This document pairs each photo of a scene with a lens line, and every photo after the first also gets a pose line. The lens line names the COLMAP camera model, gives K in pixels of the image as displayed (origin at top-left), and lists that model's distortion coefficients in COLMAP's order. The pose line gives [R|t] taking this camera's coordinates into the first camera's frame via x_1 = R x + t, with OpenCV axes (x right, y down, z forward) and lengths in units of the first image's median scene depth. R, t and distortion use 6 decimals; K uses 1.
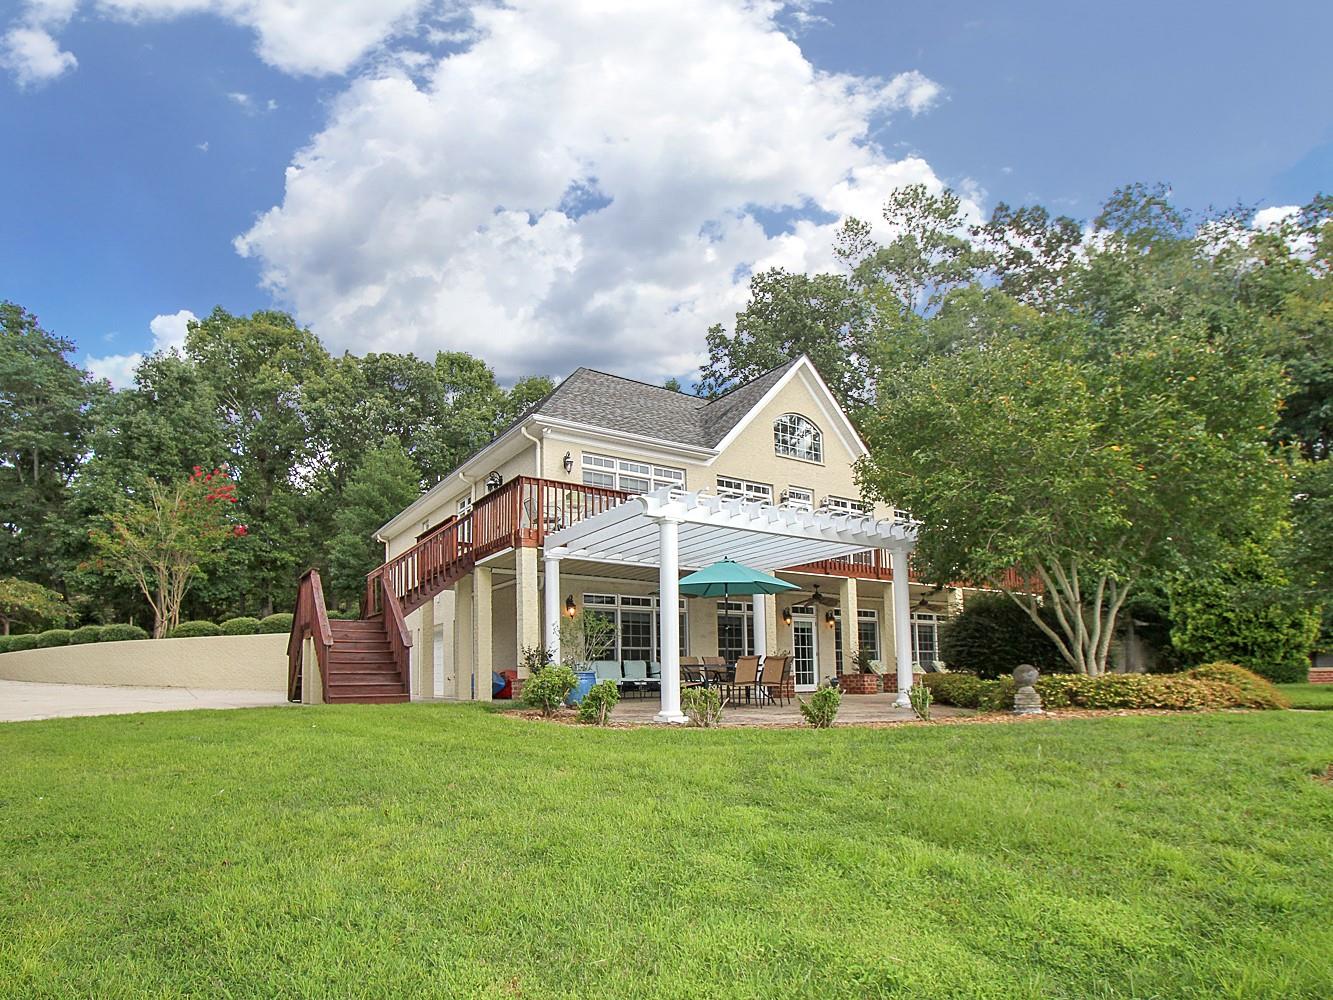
lens RADIAL K [[686.6, 0, 667.1], [0, 686.6, 525.7], [0, 0, 1]] dist [0.000080, 0.000363]
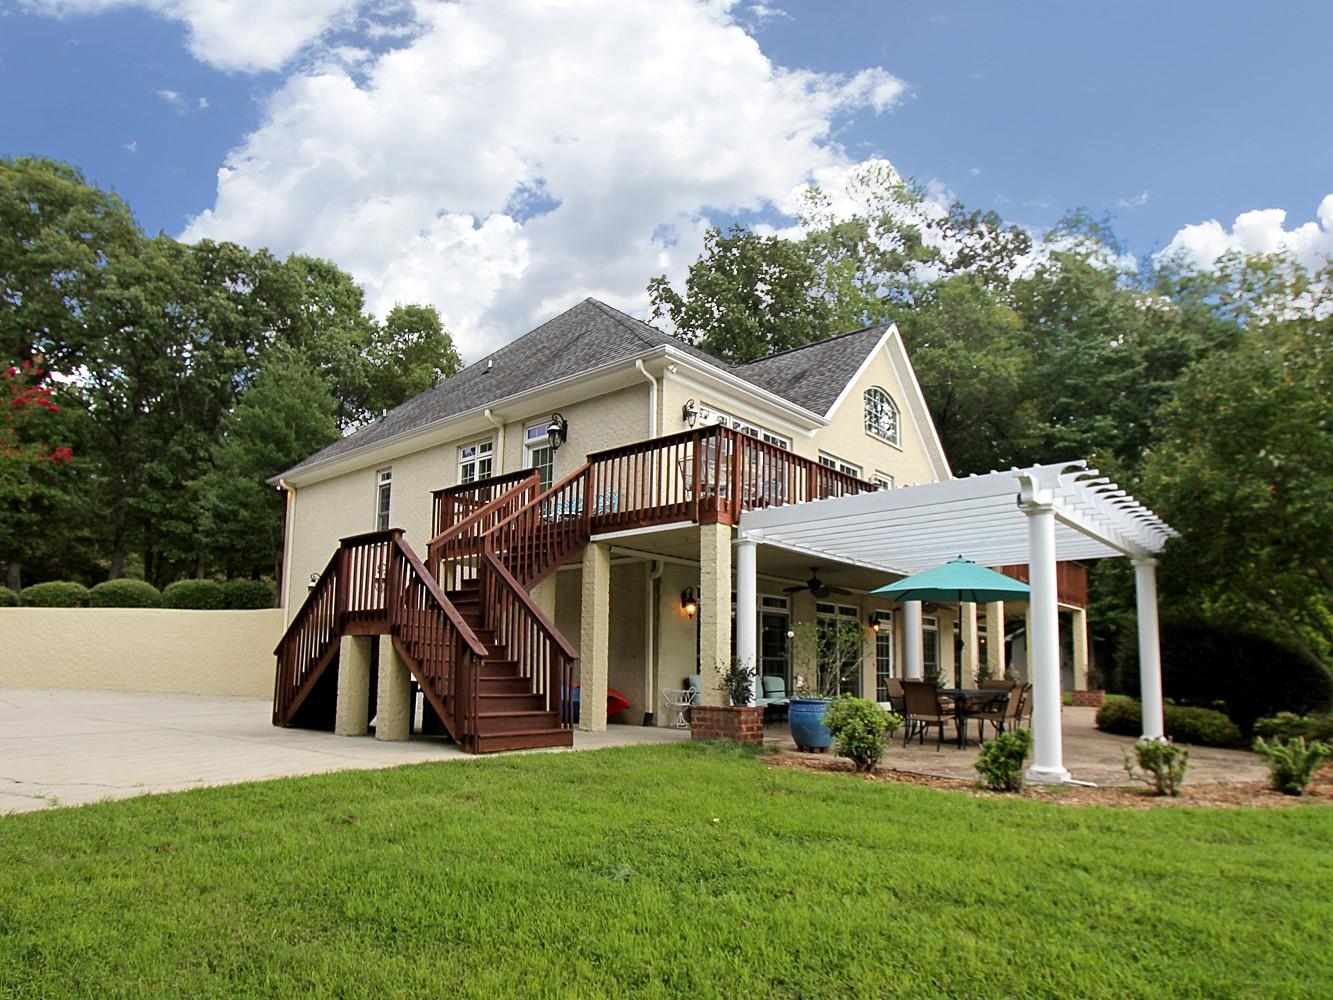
lens RADIAL K [[733.6, 0, 666.5], [0, 733.6, 500.0], [0, 0, 1]] dist [-0.001970, -0.000054]
pose [[0.960475, 0.083731, 0.265476, -0.229712], [-0.083638, 0.996428, -0.011677, 0.009831], [-0.265506, -0.010989, 0.964047, 0.130153]]
